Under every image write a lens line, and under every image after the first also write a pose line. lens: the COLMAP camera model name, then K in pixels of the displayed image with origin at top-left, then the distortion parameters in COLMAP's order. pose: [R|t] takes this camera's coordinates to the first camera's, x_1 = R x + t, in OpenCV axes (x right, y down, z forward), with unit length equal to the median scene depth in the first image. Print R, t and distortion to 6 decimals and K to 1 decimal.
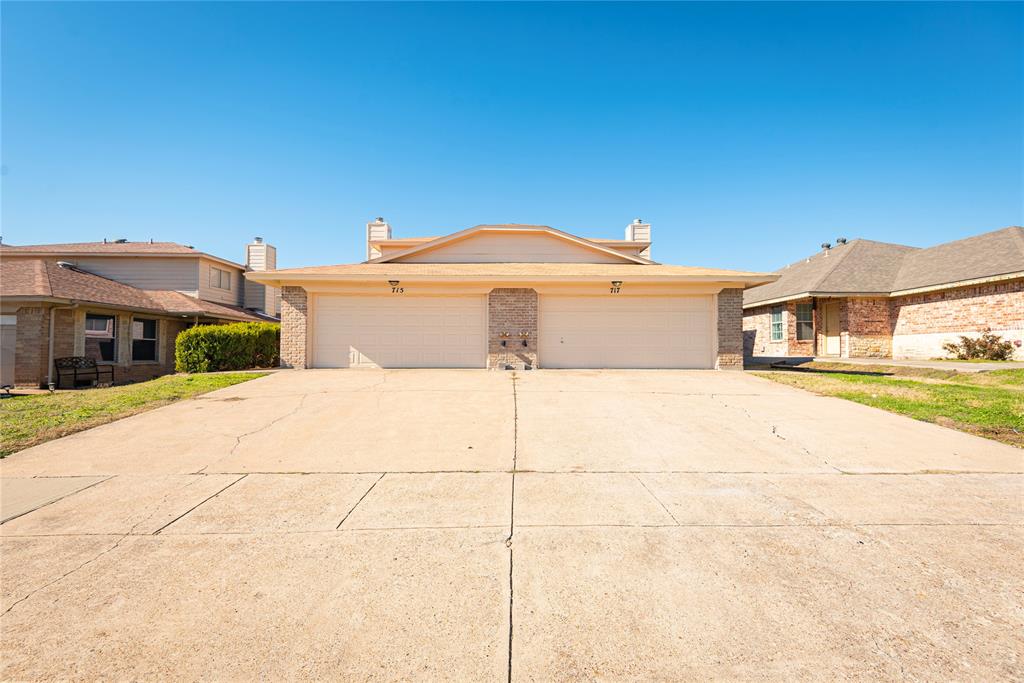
lens RADIAL K [[462.5, 0, 510.6], [0, 462.5, 337.3], [0, 0, 1]] dist [0.019644, -0.007769]
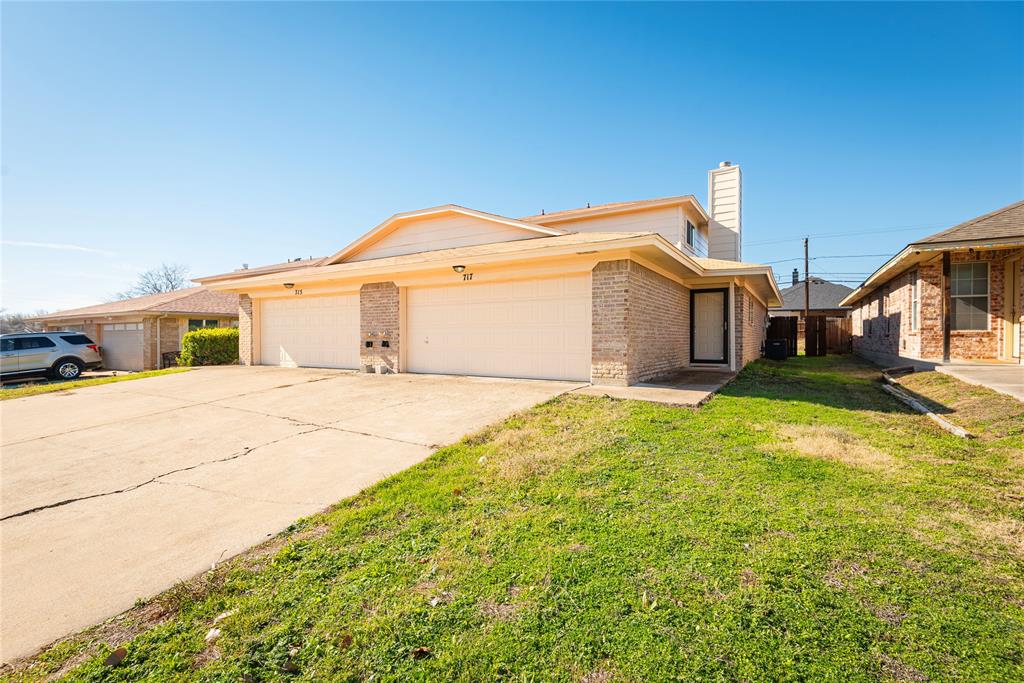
lens RADIAL K [[462.5, 0, 506.9], [0, 462.5, 342.6], [0, 0, 1]] dist [0.019644, -0.007769]
pose [[0.843545, 0.002751, -0.537051, 0.665755], [0.022235, 0.998951, 0.040042, -0.019137], [0.536597, -0.045719, 0.842599, 0.348846]]
